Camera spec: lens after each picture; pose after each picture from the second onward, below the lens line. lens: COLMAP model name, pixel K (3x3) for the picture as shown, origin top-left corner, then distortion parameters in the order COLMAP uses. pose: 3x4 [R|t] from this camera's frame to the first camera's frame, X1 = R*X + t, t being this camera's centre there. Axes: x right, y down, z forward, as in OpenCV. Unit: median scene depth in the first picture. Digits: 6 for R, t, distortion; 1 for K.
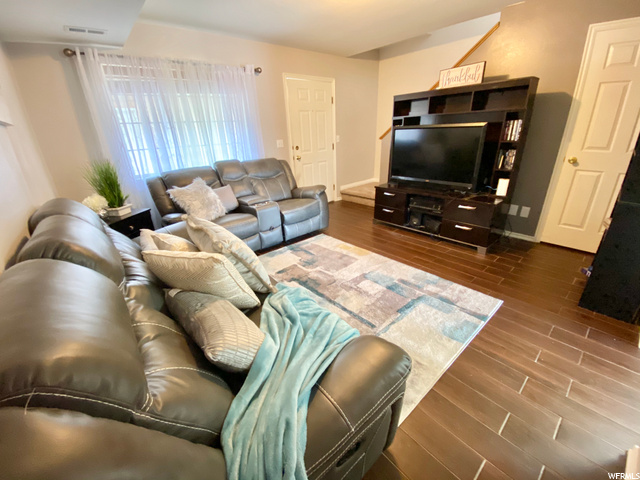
lens RADIAL K [[260.4, 0, 318.3], [0, 260.4, 240.0], [0, 0, 1]] dist [0.004456, -0.013306]
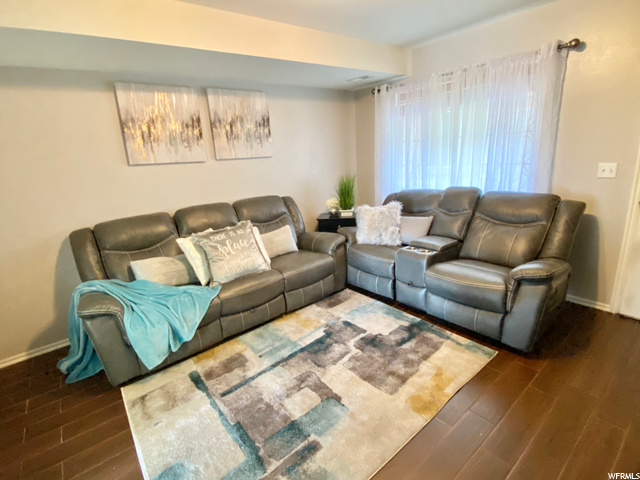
lens RADIAL K [[318.0, 0, 319.1], [0, 318.0, 234.7], [0, 0, 1]] dist [0.001511, -0.000377]
pose [[-0.035213, 0.310306, -0.949984, 0.756238], [-0.312342, 0.899539, 0.305406, -0.428128], [0.949317, 0.307474, 0.065246, 0.754333]]
